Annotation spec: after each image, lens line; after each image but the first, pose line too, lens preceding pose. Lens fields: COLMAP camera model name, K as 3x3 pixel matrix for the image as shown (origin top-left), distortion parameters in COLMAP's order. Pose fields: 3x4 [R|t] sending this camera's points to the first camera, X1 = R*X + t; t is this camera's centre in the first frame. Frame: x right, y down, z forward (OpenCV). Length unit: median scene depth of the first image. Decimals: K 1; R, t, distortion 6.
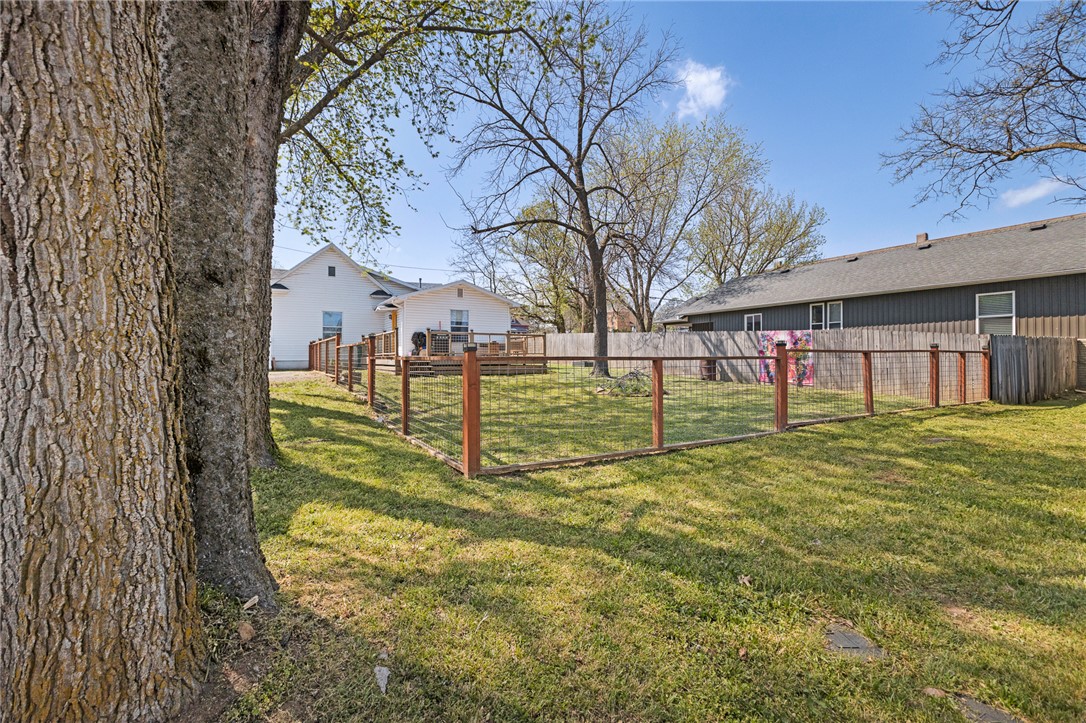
lens RADIAL K [[473.5, 0, 543.0], [0, 473.5, 361.5], [0, 0, 1]] dist [-0.000484, 0.000068]
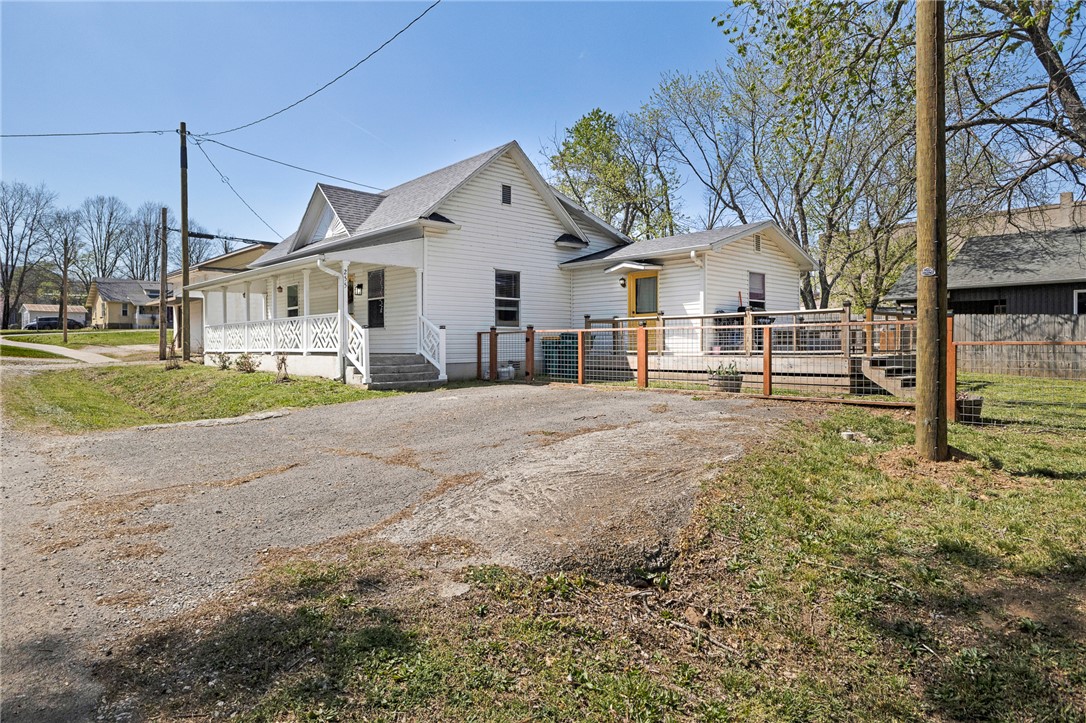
lens RADIAL K [[641.1, 0, 540.5], [0, 641.1, 345.6], [0, 0, 1]] dist [0.002871, 0.001272]
pose [[0.972745, -0.002297, 0.231865, -0.632662], [0.003974, 0.999969, -0.006769, -0.016591], [-0.231843, 0.007506, 0.972724, 0.318194]]
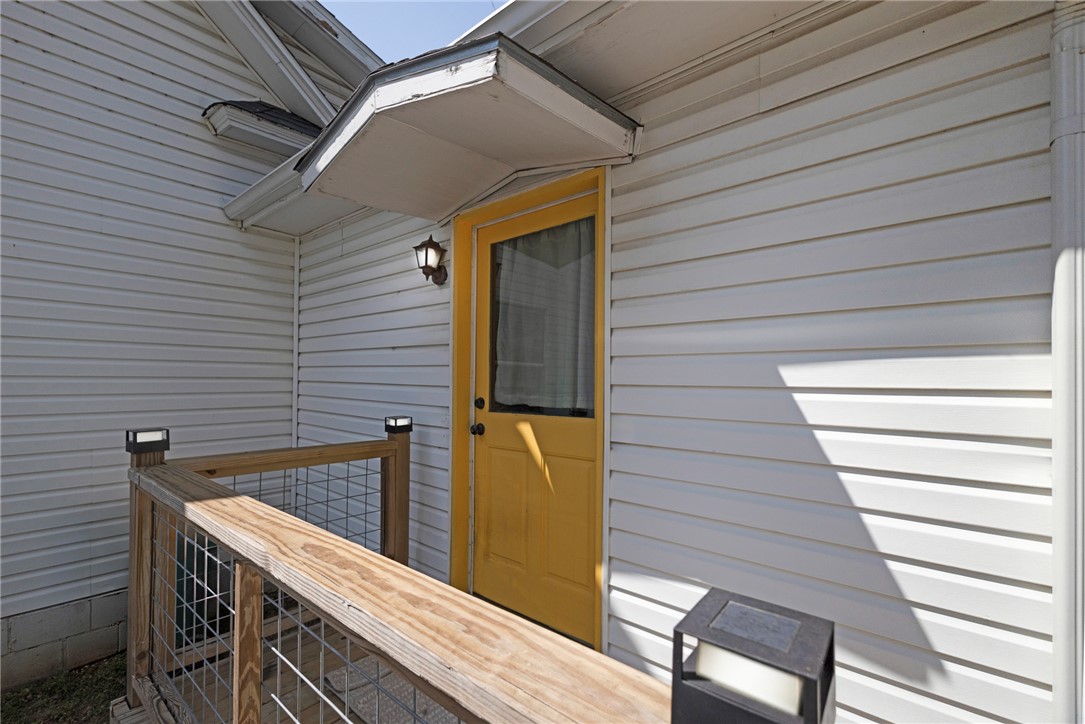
lens RADIAL K [[485.4, 0, 544.8], [0, 485.4, 376.7], [0, 0, 1]] dist [-0.001415, -0.000143]
pose [[0.944661, 0.015307, 0.327690, -0.359813], [-0.011633, 0.999846, -0.013170, -0.068307], [-0.327841, 0.008629, 0.944693, 0.944070]]
